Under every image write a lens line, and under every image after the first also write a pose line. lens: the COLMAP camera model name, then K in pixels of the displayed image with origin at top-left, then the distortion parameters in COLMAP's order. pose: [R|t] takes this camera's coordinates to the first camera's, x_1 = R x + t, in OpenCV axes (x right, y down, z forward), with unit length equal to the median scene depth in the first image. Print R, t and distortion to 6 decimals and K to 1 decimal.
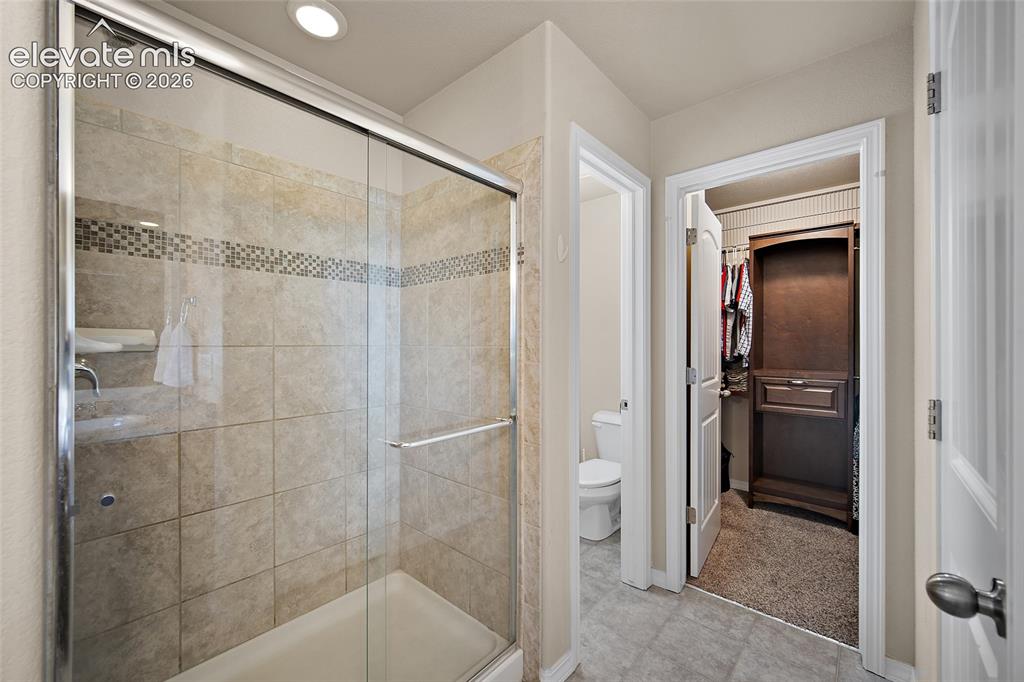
lens RADIAL K [[403.2, 0, 516.3], [0, 403.2, 343.1], [0, 0, 1]] dist [-0.003738, 0.001215]
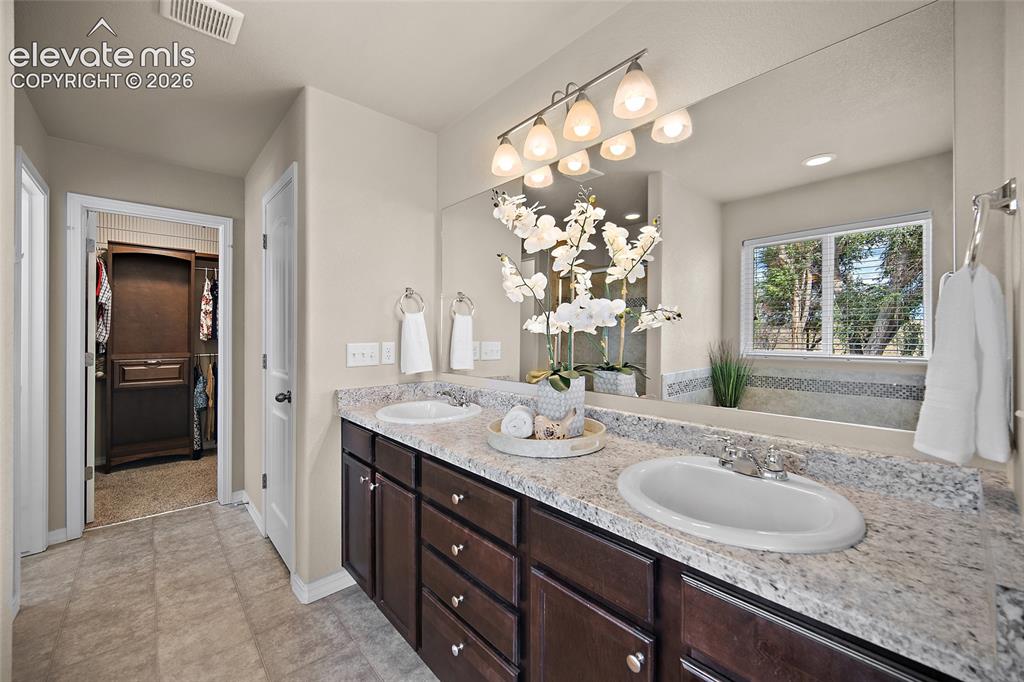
lens RADIAL K [[403.2, 0, 514.2], [0, 403.2, 333.0], [0, 0, 1]] dist [-0.003738, 0.001215]
pose [[0.108361, -0.003102, 0.994107, -0.500546], [-0.003321, 0.999988, 0.003482, -0.005912], [-0.994106, -0.003679, 0.108349, -0.328843]]
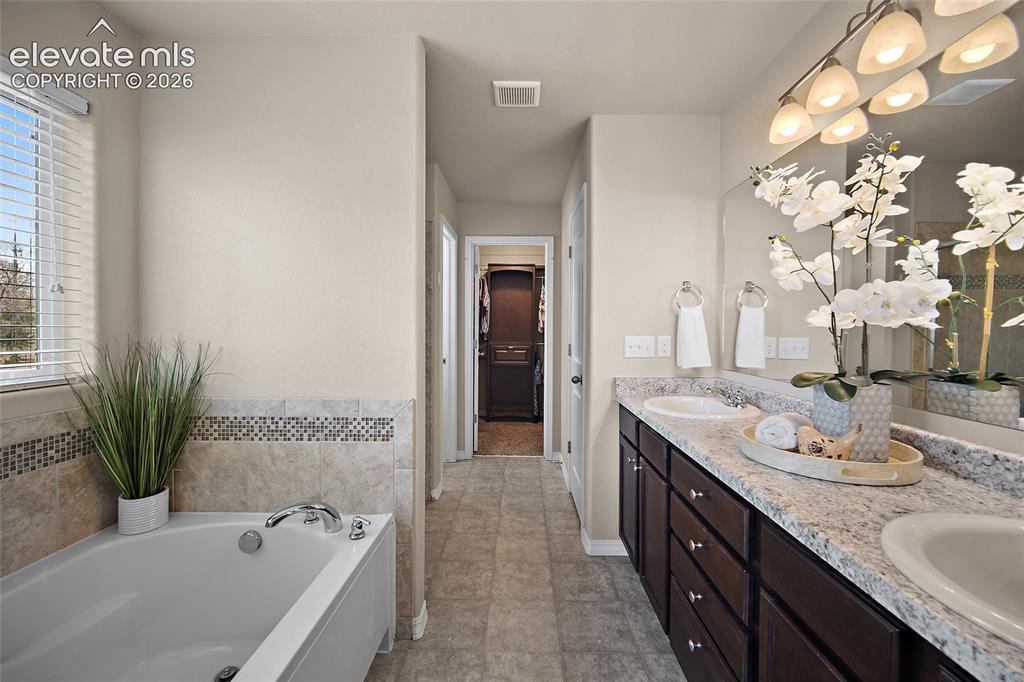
lens RADIAL K [[403.2, 0, 518.7], [0, 403.2, 332.1], [0, 0, 1]] dist [-0.003738, 0.001215]
pose [[0.753810, -0.008440, 0.657038, -0.497677], [-0.003974, 0.999841, 0.017403, -0.005011], [-0.657081, -0.015729, 0.753656, -0.419230]]
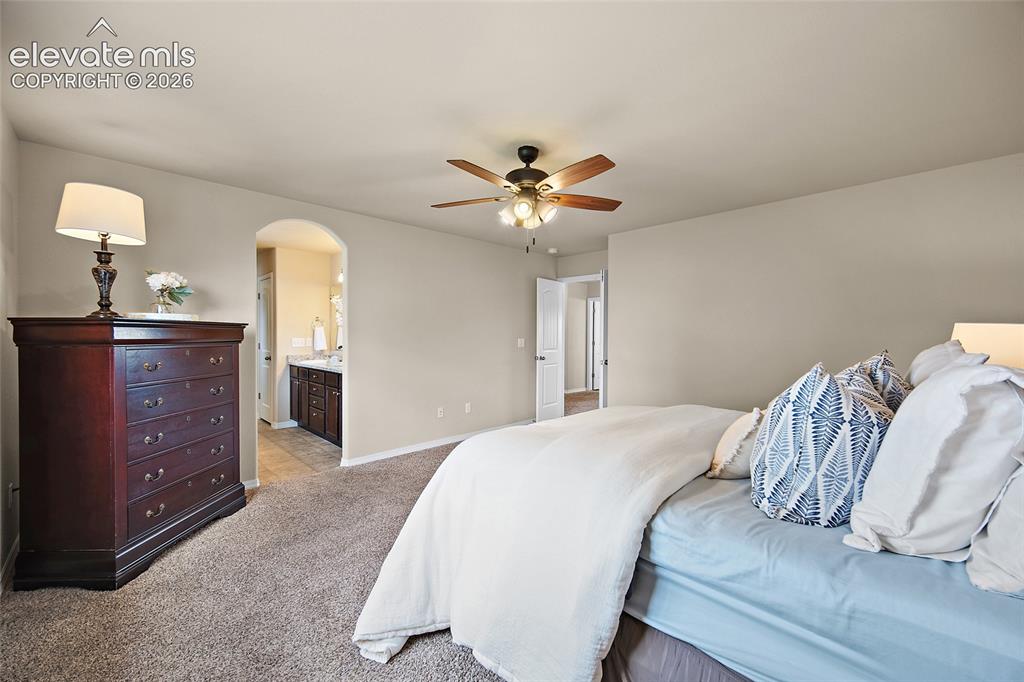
lens RADIAL K [[403.2, 0, 516.6], [0, 403.2, 341.3], [0, 0, 1]] dist [-0.003738, 0.001215]
pose [[0.050323, -0.014753, 0.998624, -1.773883], [-0.005576, 0.999871, 0.015052, -0.004802], [-0.998717, -0.006325, 0.050234, -1.181108]]
